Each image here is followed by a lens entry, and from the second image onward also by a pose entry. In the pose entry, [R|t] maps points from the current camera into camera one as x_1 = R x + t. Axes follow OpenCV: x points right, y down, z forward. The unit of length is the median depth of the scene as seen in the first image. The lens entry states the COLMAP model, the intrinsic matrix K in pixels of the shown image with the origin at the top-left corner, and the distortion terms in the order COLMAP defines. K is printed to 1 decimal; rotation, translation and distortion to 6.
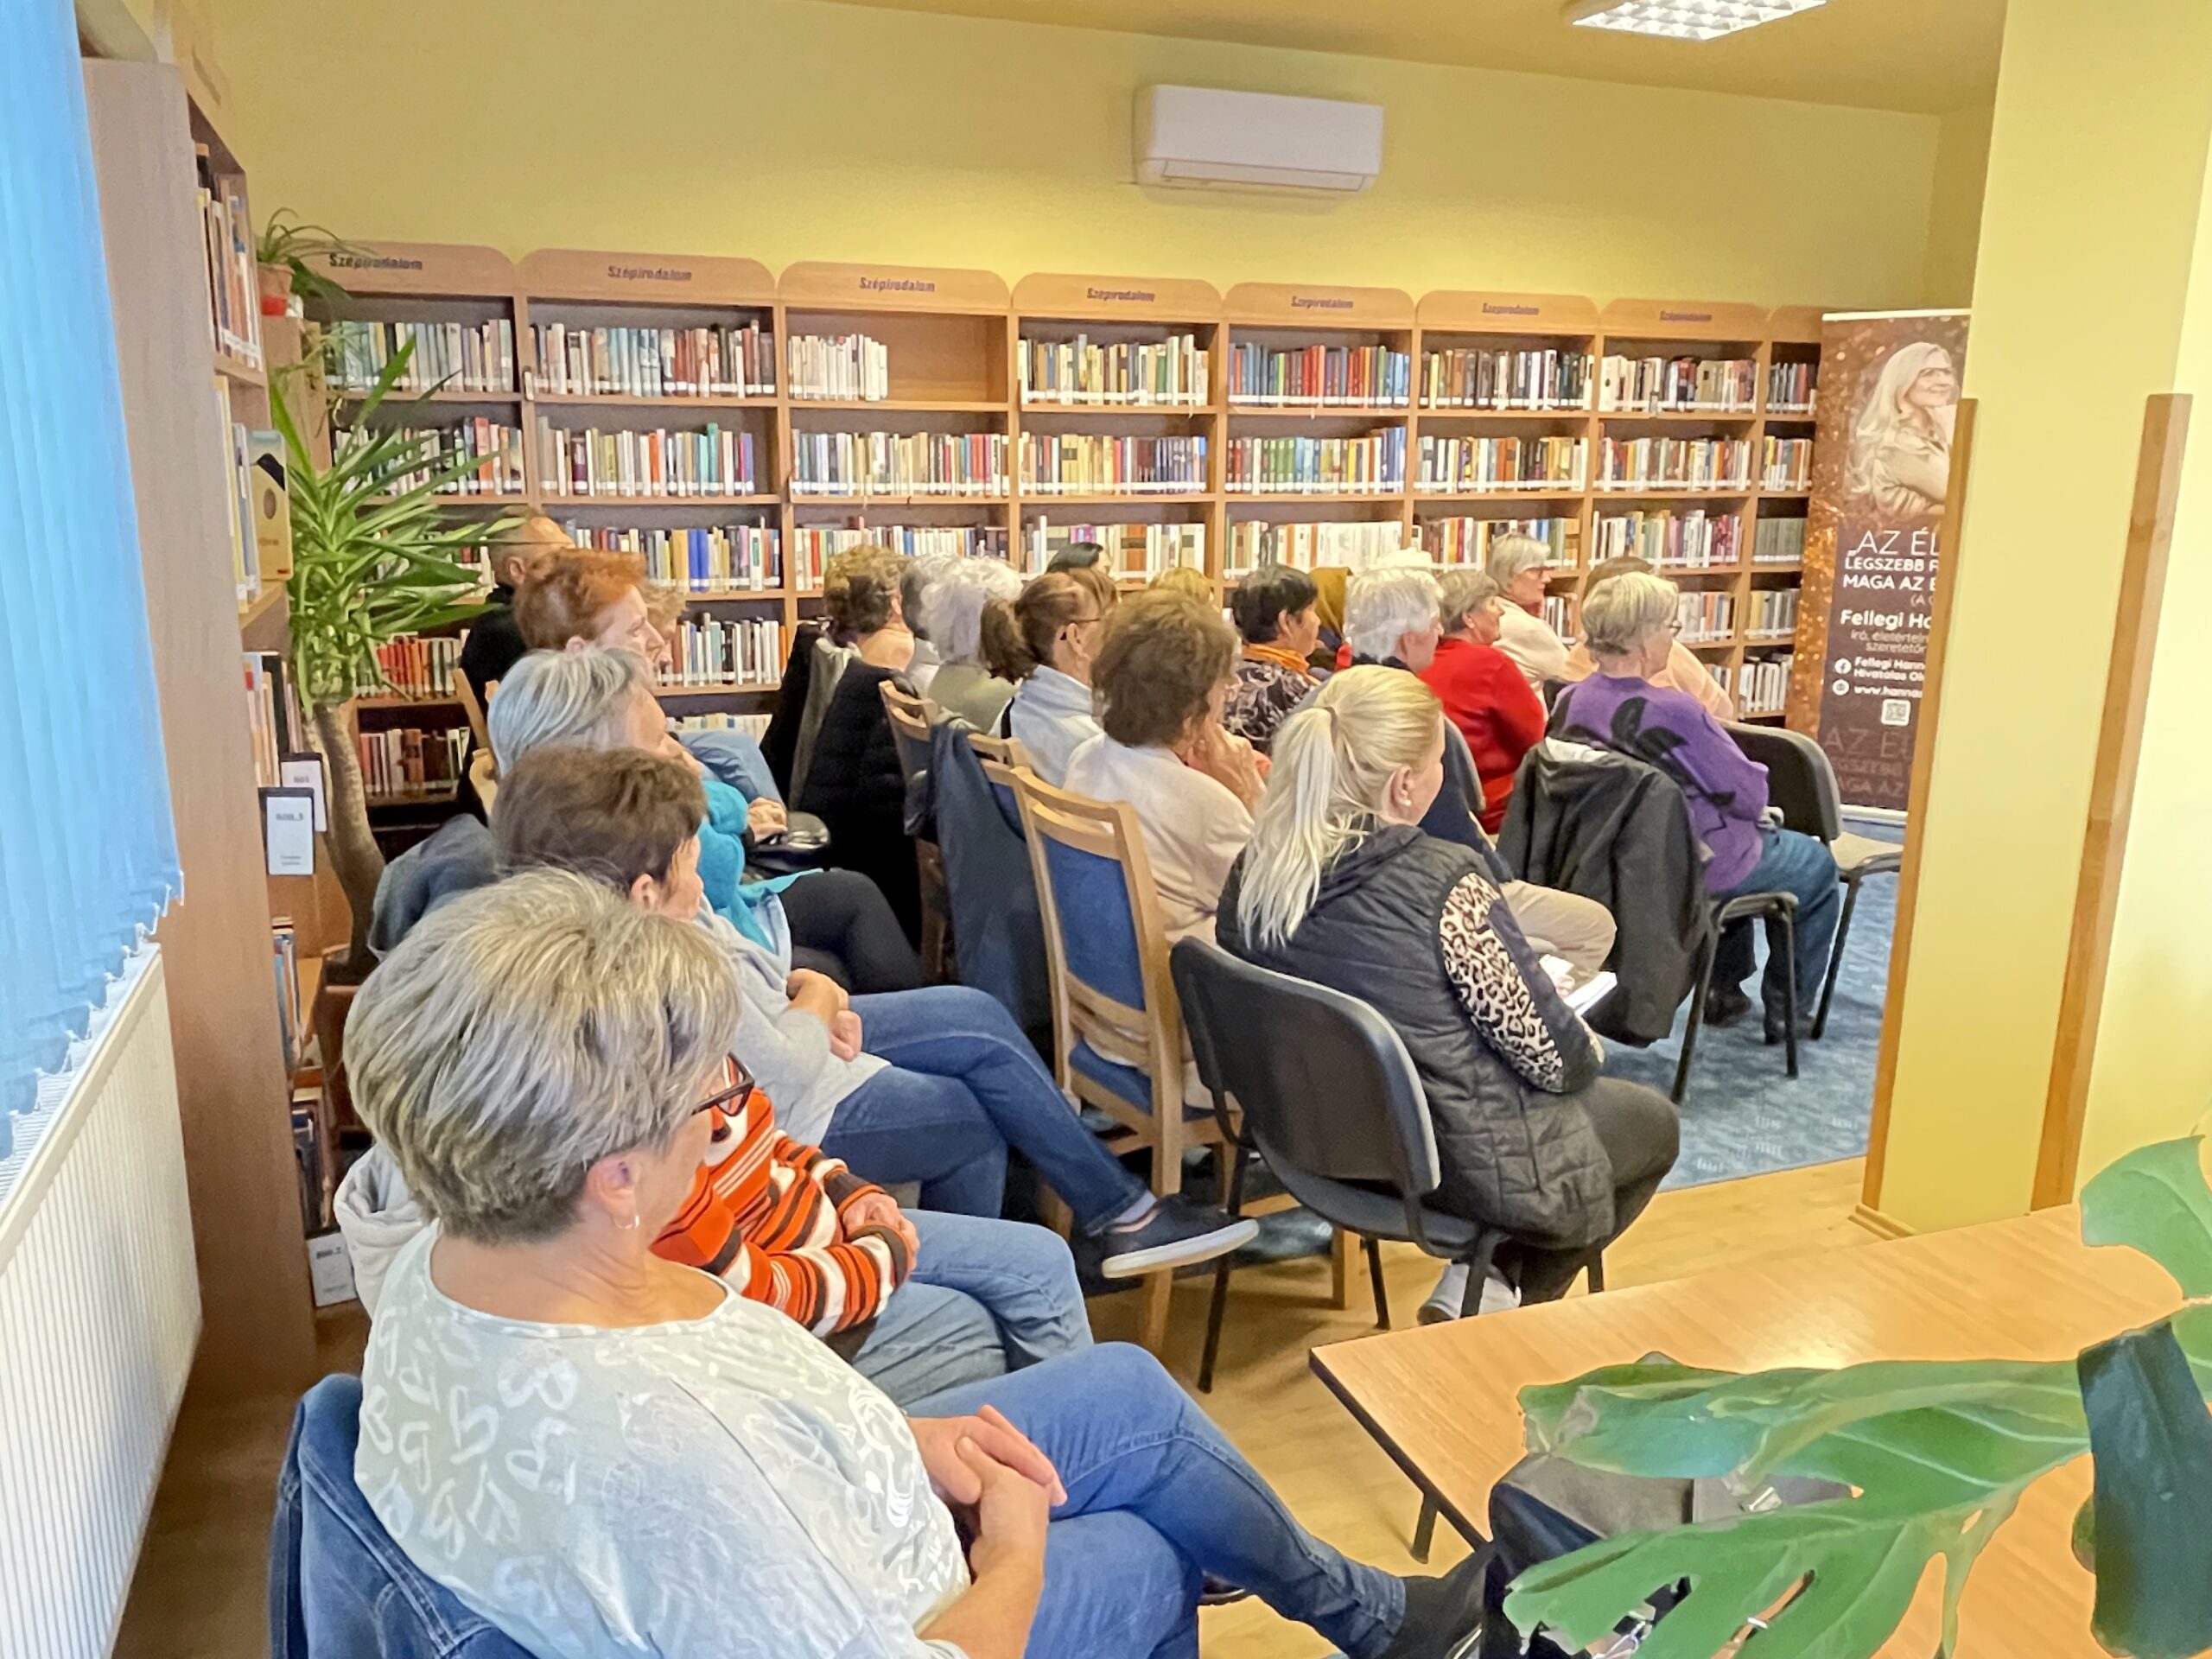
lens RADIAL K [[1681.7, 0, 1105.0], [0, 1681.7, 836.4], [0, 0, 1]] dist [0.042042, -0.055202]
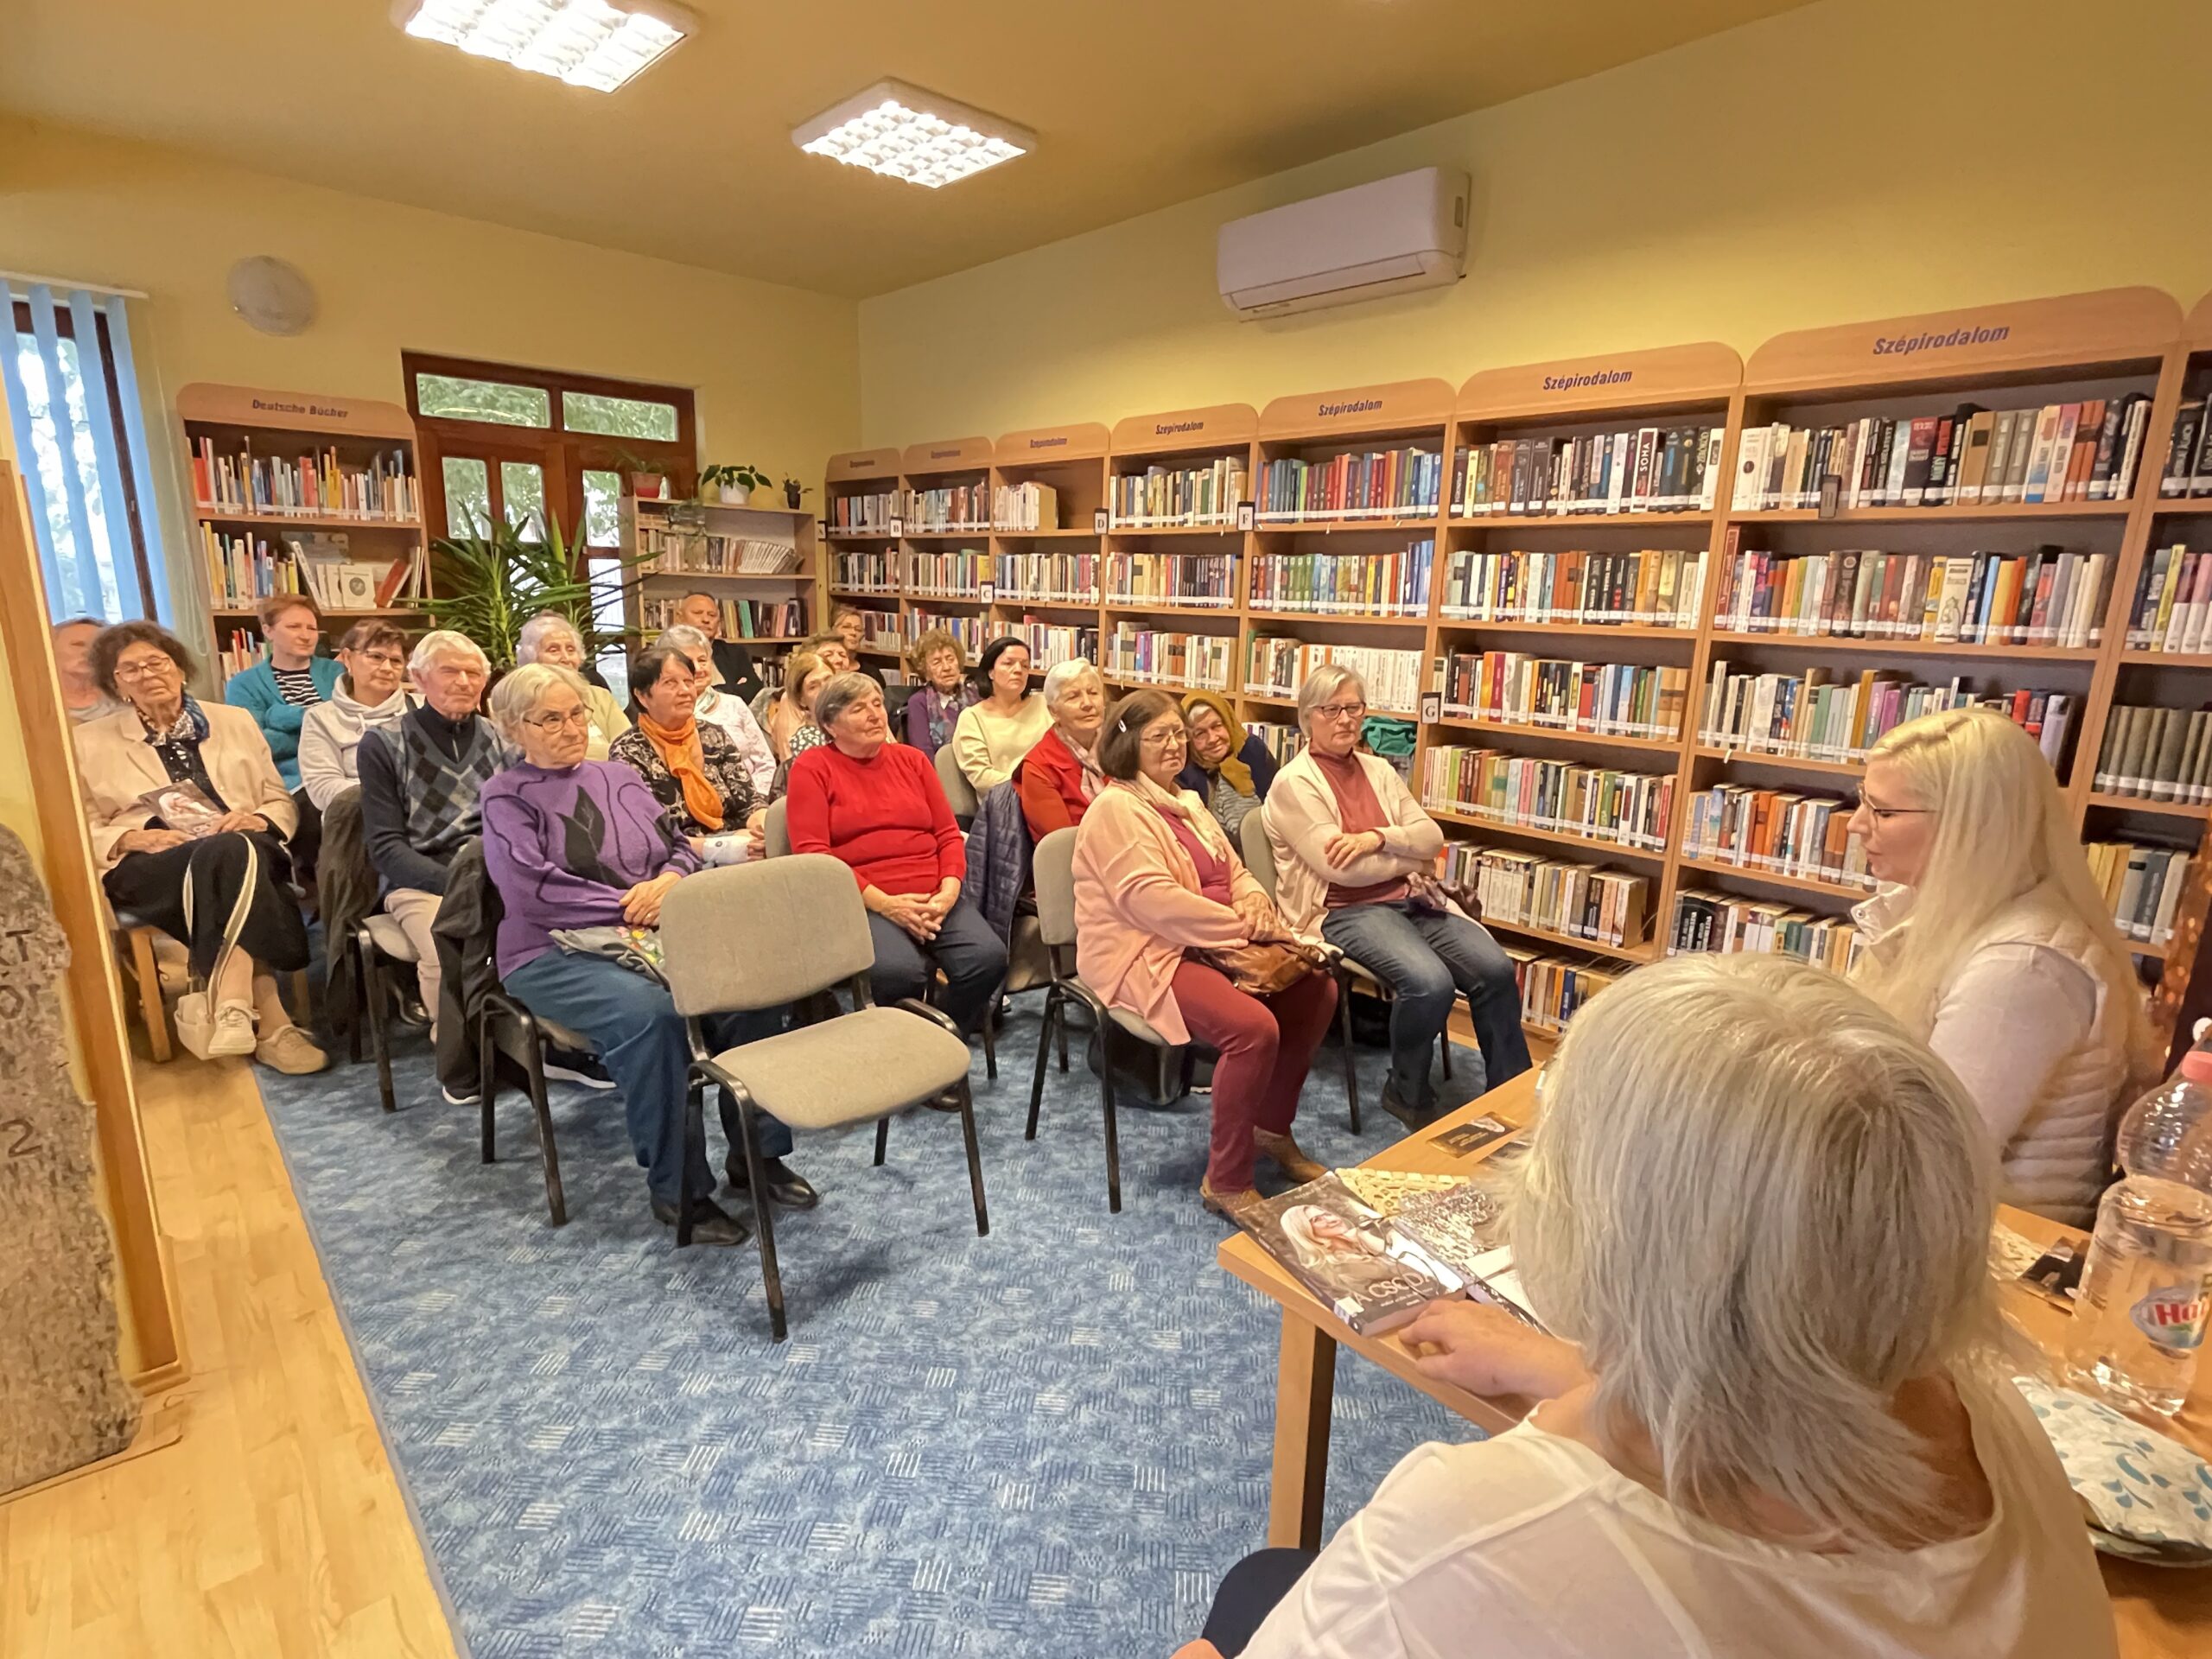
lens RADIAL K [[1112.7, 0, 1089.9], [0, 1112.7, 827.6], [0, 0, 1]] dist [-0.002463, -0.001330]
pose [[0.347391, 0.207262, -0.914528, 0.685264], [-0.227221, 0.964809, 0.132345, -0.143958], [0.909775, 0.161824, 0.382260, 0.680272]]
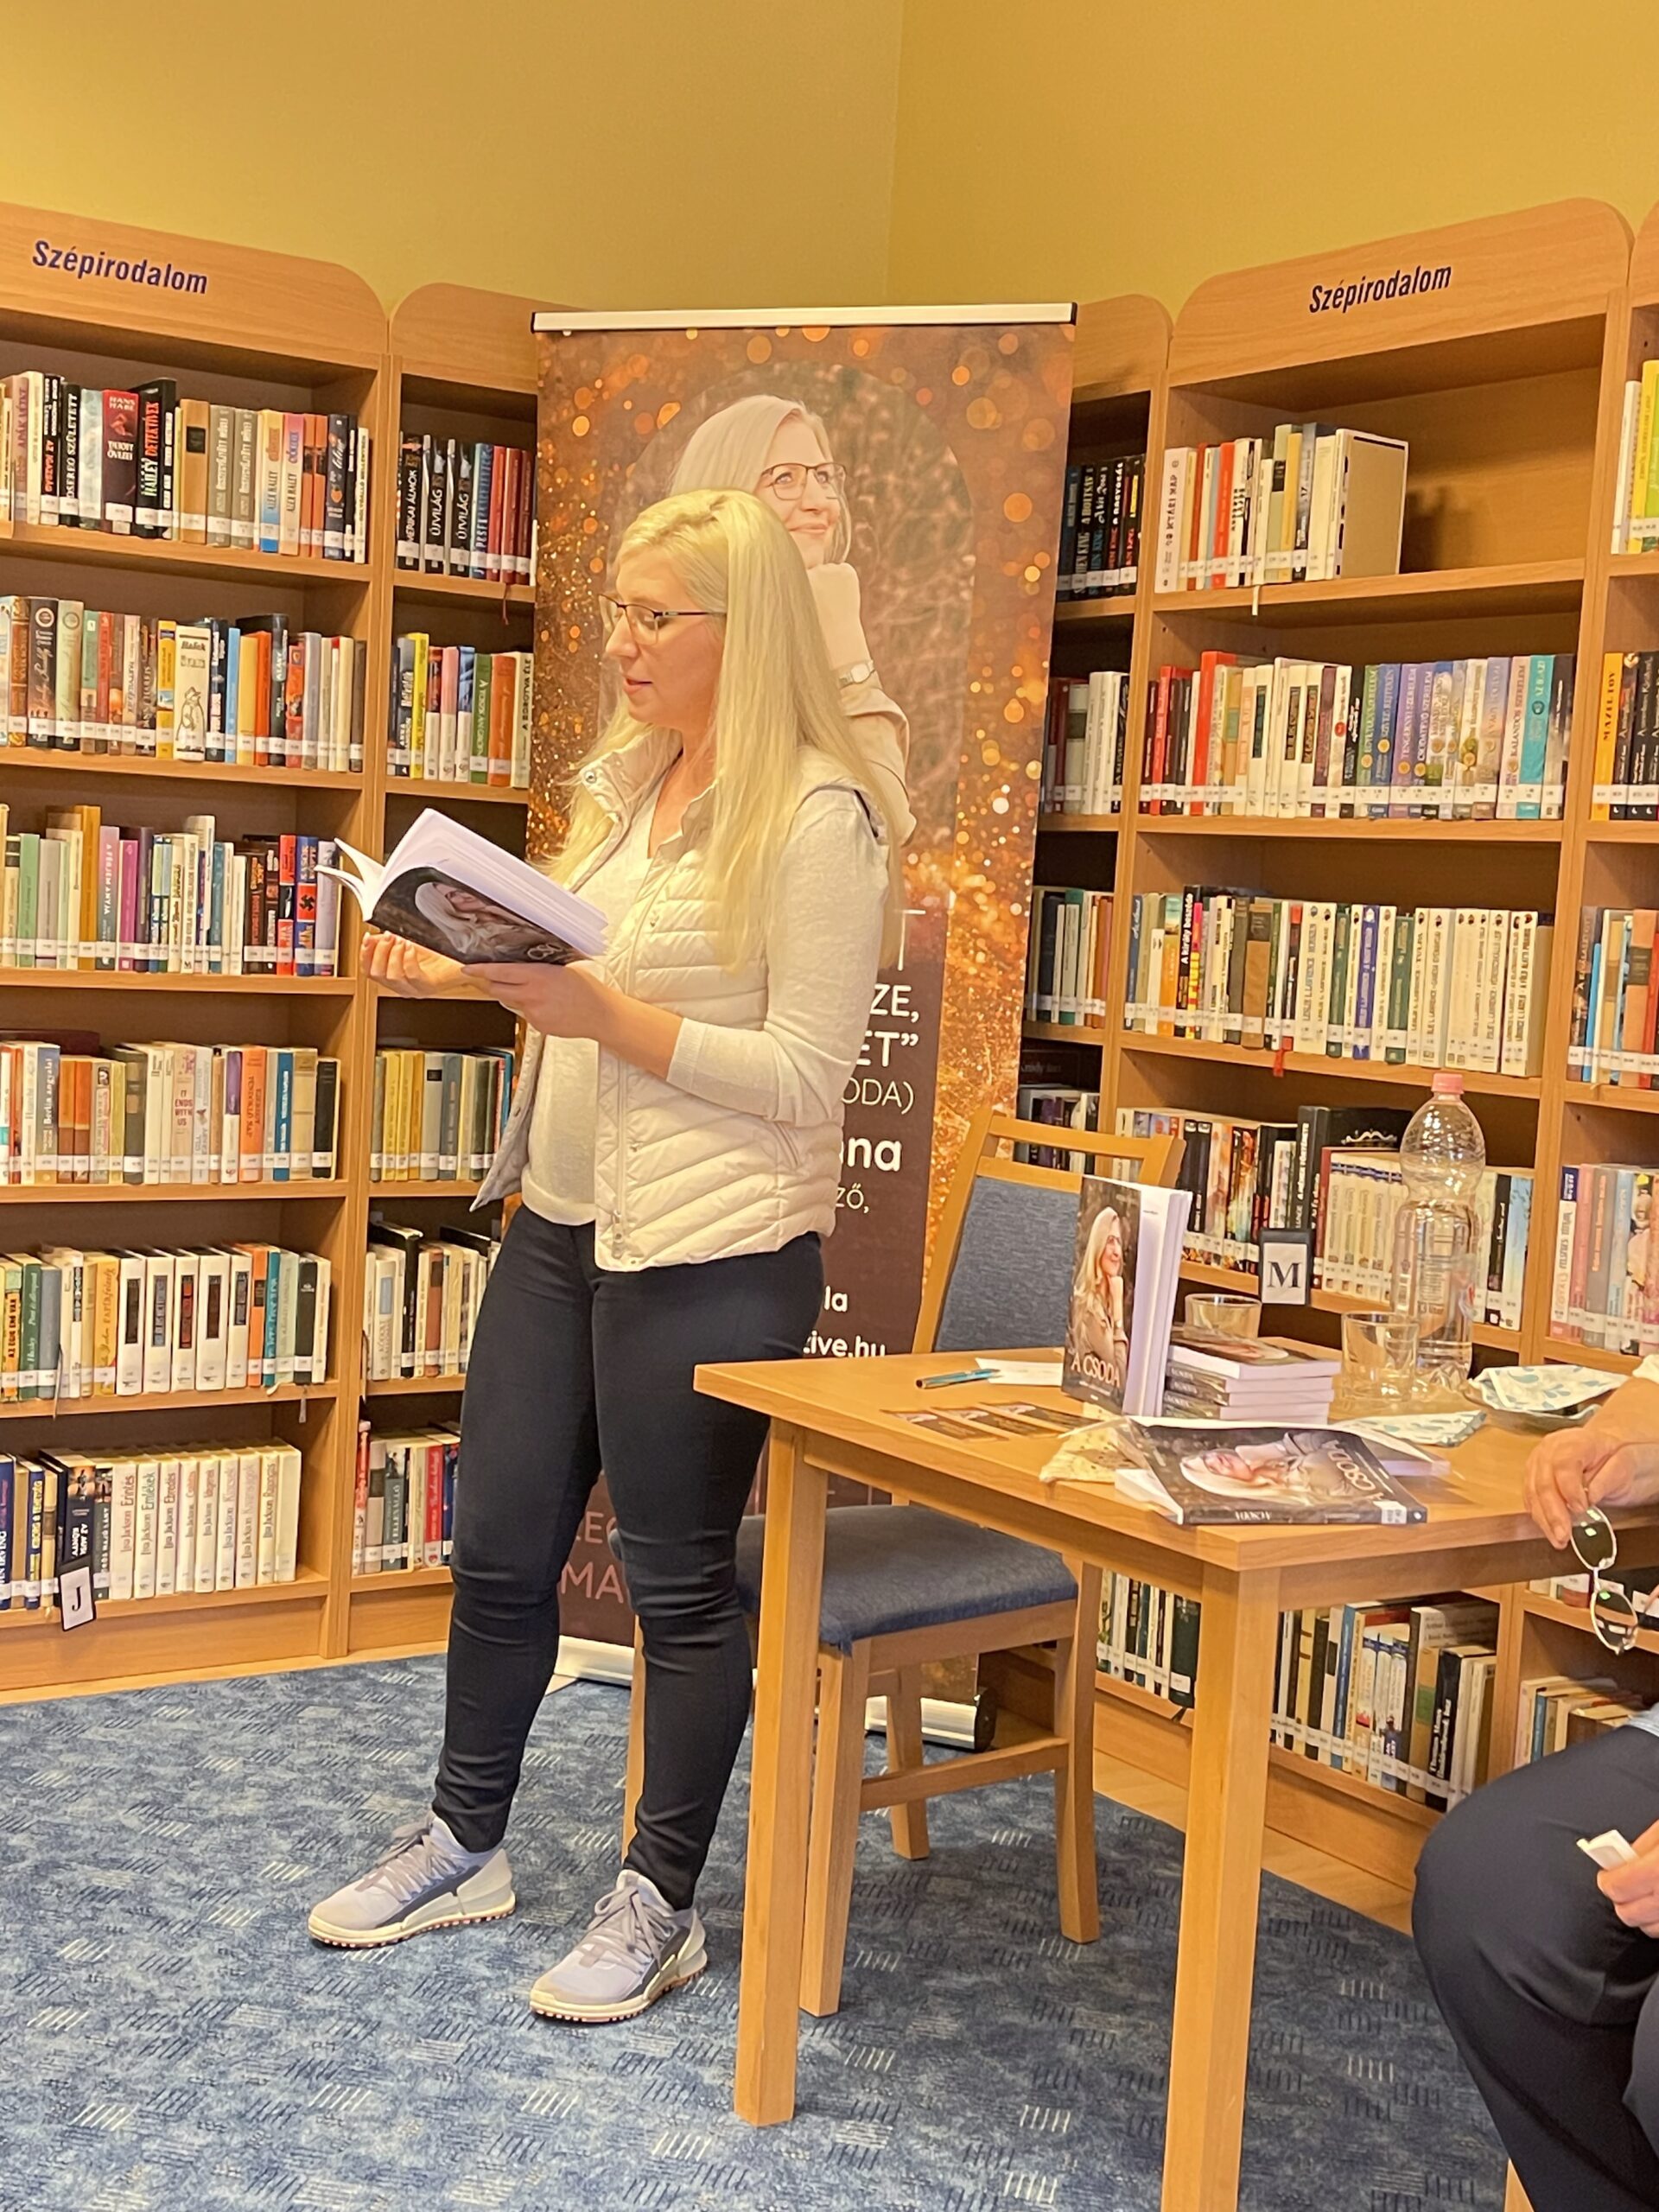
lens RADIAL K [[2850.9, 0, 829.4], [0, 2850.9, 1113.9], [0, 0, 1]] dist [0.085710, 0.000000]
pose [[0.975997, 0.034734, 0.214995, 0.400505], [-0.004769, 0.990371, -0.138354, -0.053857], [-0.217730, 0.134008, 0.966765, 0.448929]]
